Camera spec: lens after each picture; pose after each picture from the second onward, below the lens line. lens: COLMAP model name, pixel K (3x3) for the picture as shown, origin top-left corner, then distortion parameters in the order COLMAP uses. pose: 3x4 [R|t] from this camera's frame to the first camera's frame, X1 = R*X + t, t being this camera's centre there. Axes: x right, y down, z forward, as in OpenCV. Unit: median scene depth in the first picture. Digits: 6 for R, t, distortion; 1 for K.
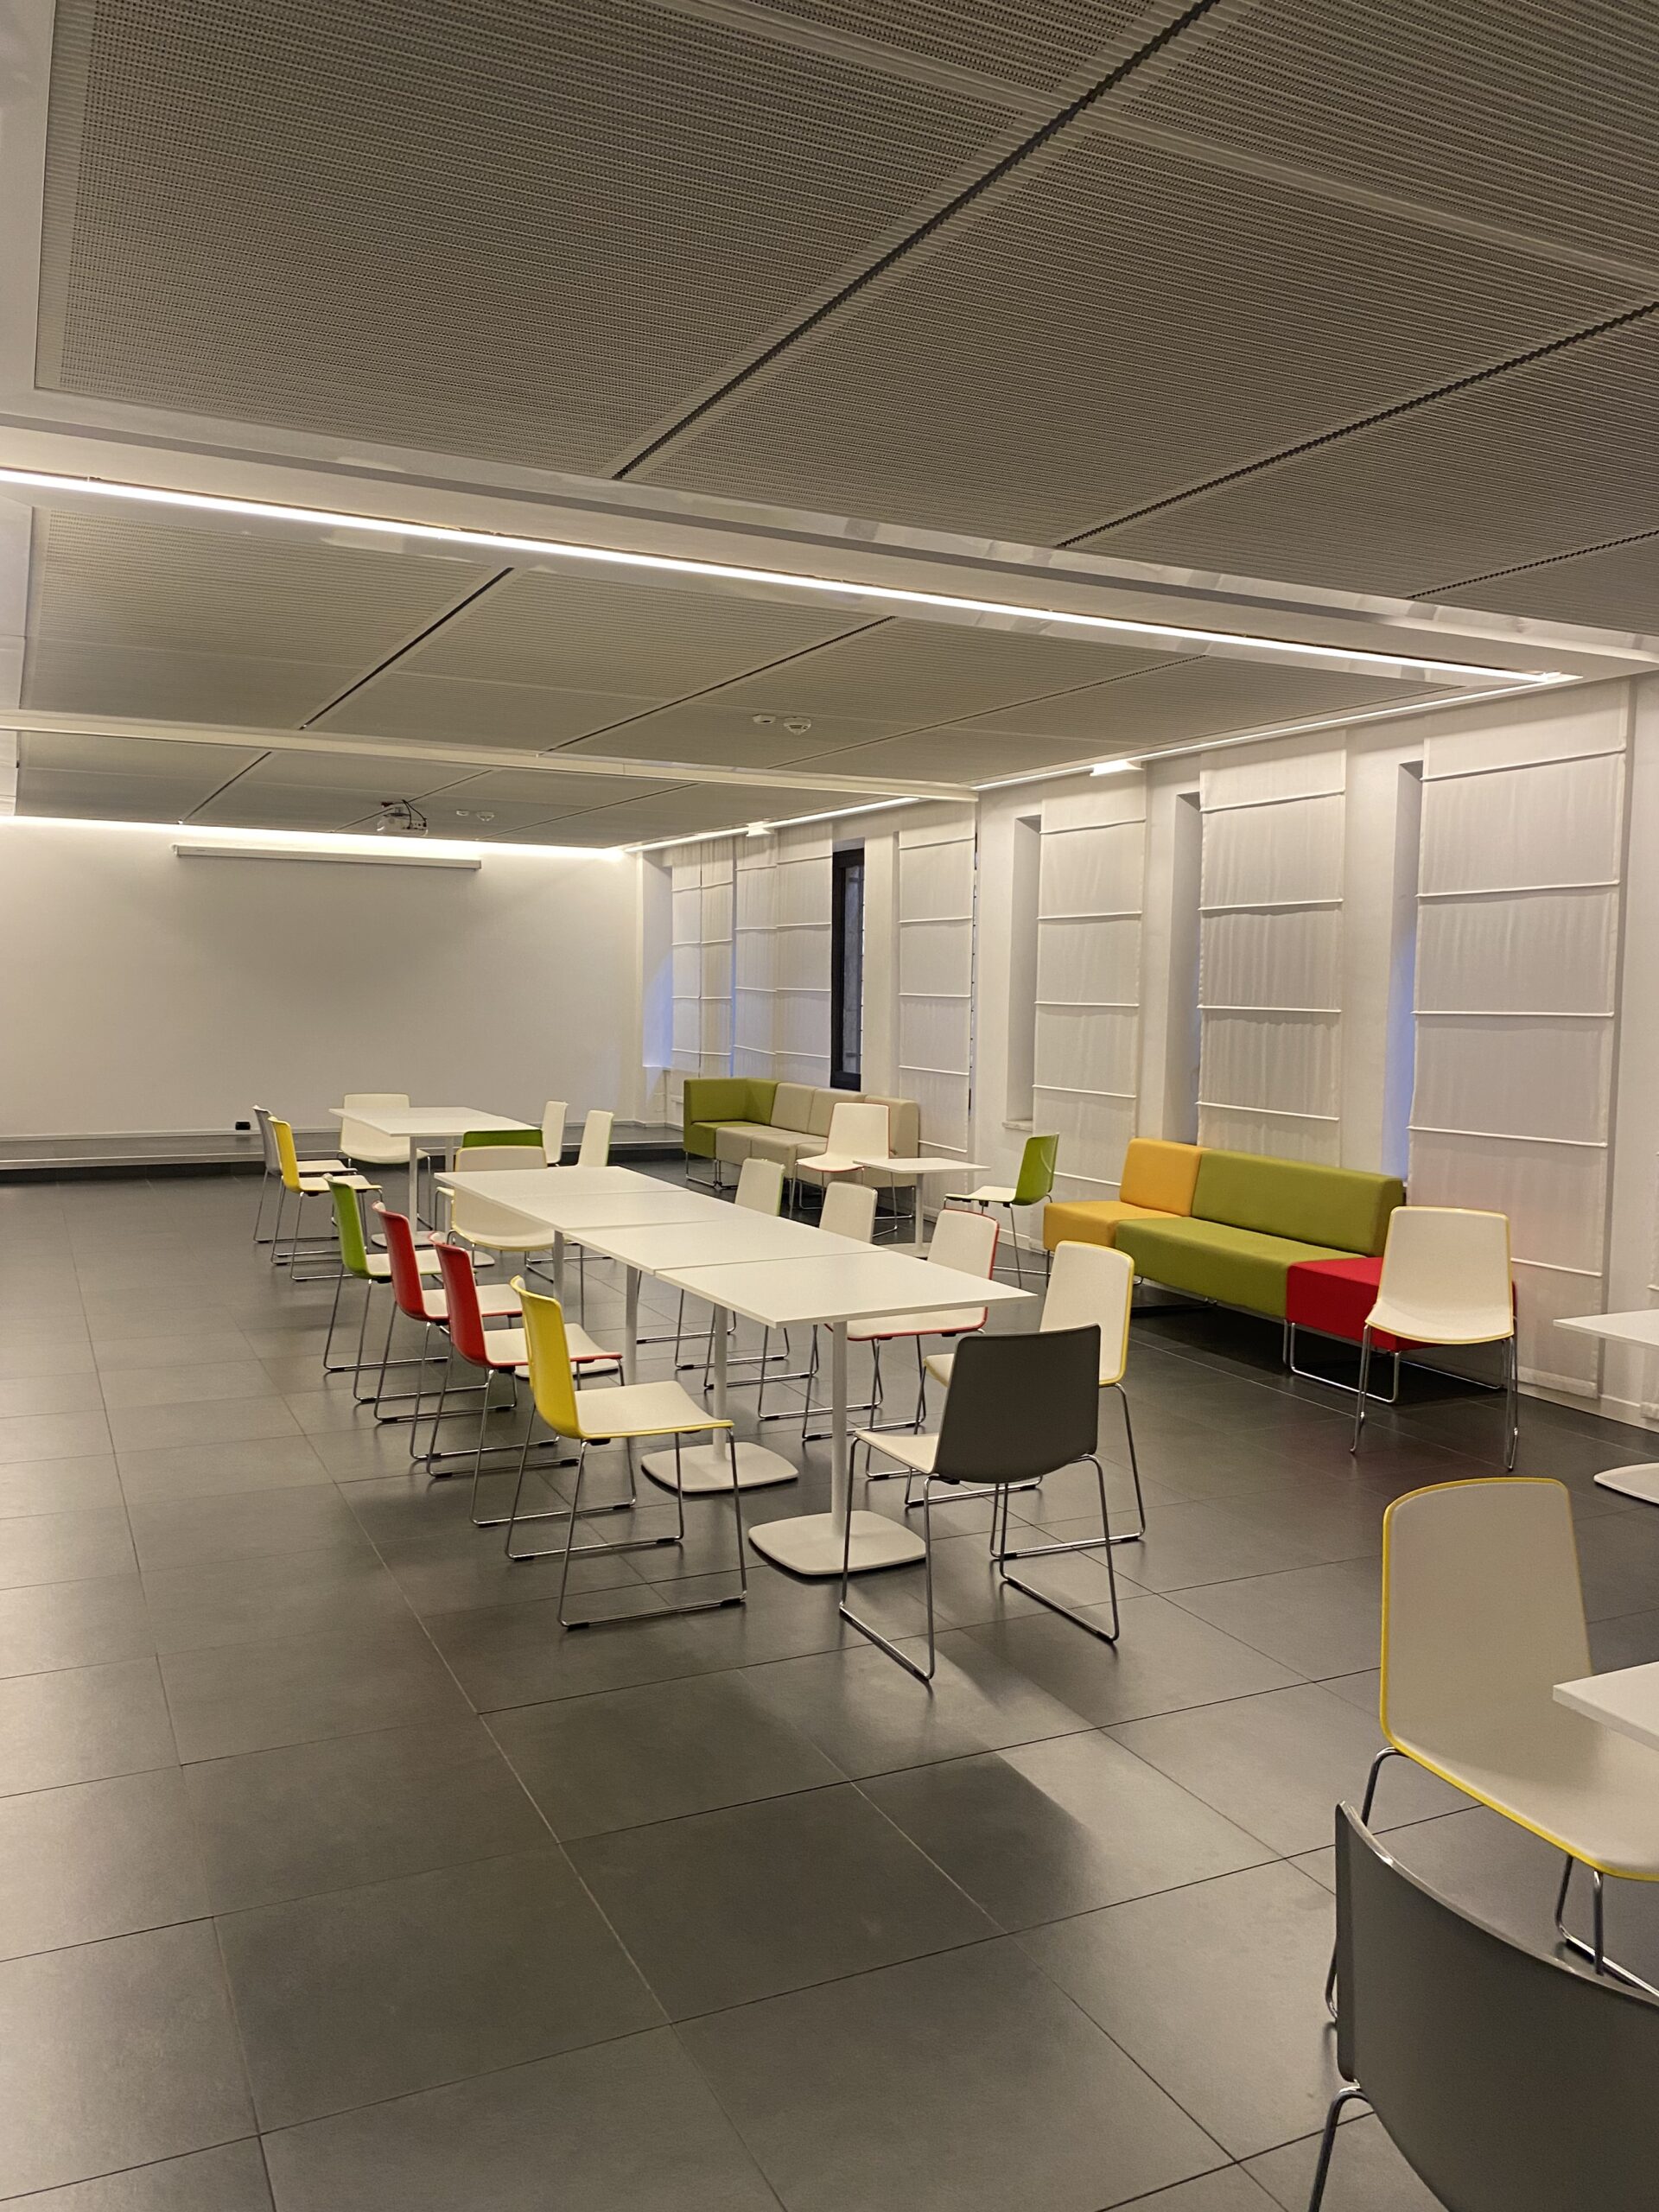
lens RADIAL K [[1673.9, 0, 829.5], [0, 1673.9, 1106.0], [0, 0, 1]] dist [0.005177, 0.000977]
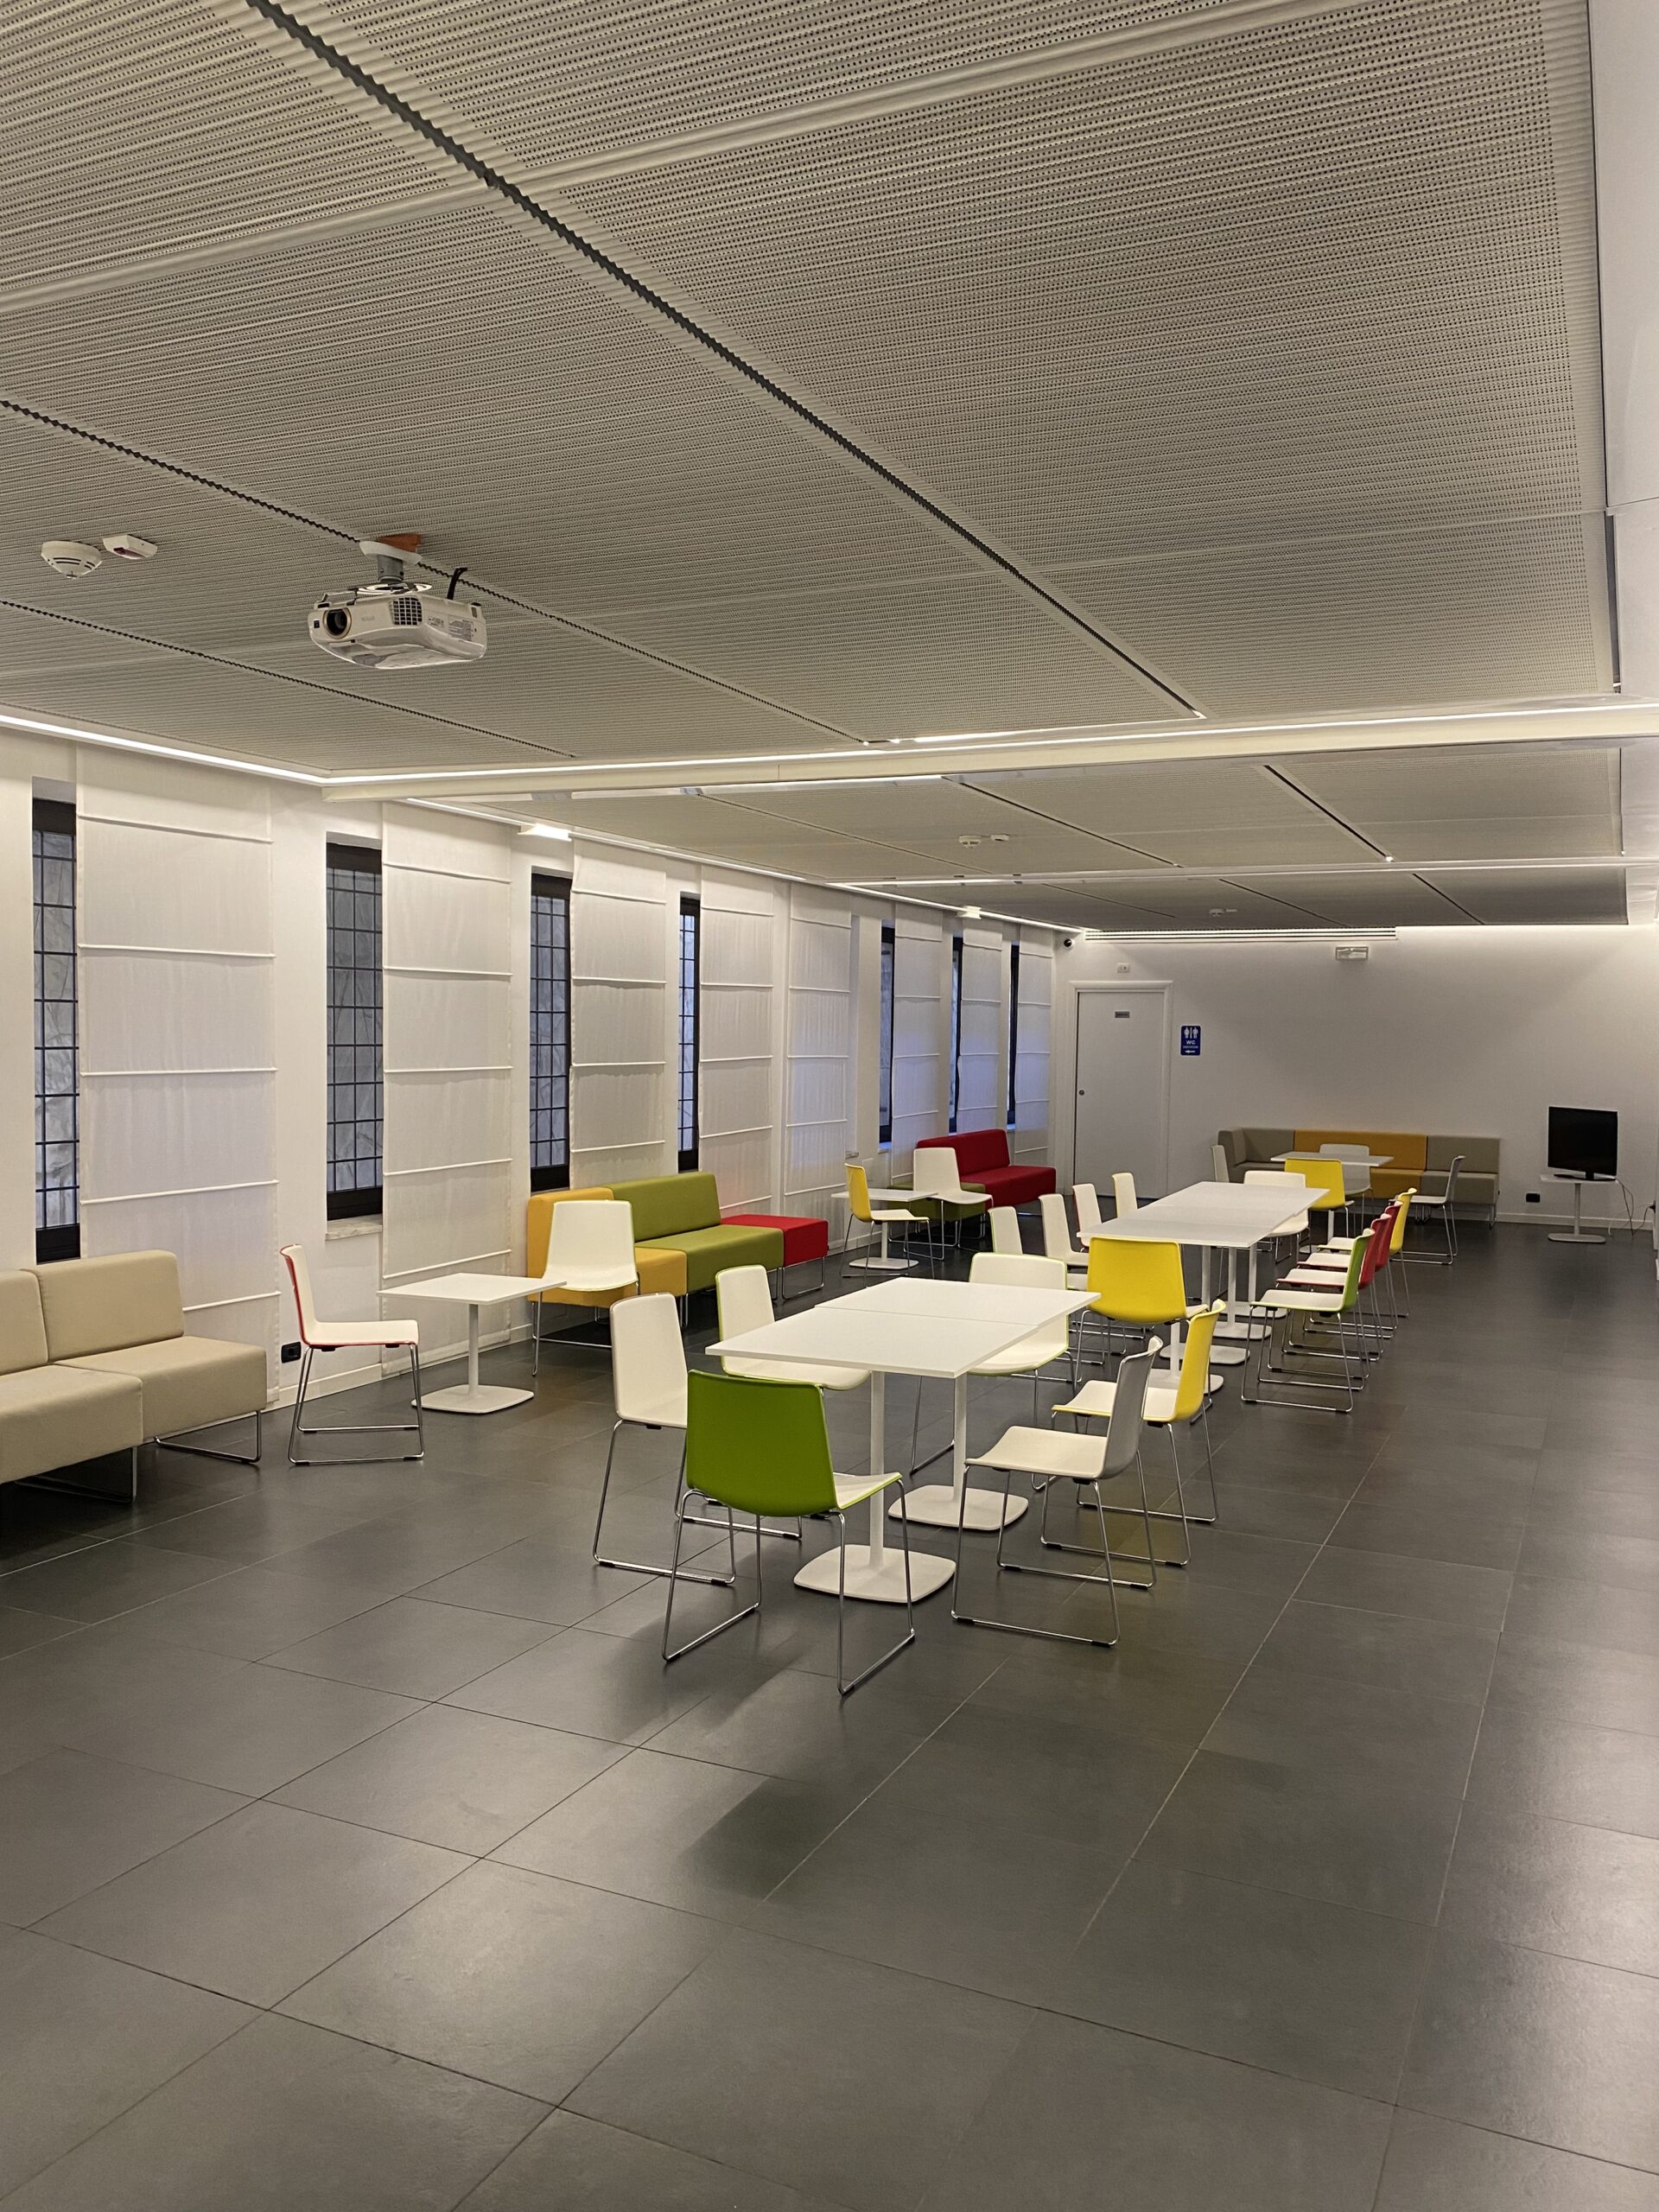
lens RADIAL K [[1673.9, 0, 829.5], [0, 1673.9, 1106.0], [0, 0, 1]] dist [0.005177, 0.000977]
pose [[-0.638542, -0.057355, 0.767447, -0.668208], [0.037443, 0.993723, 0.105420, -0.128456], [-0.768676, 0.096050, -0.632386, 1.411619]]
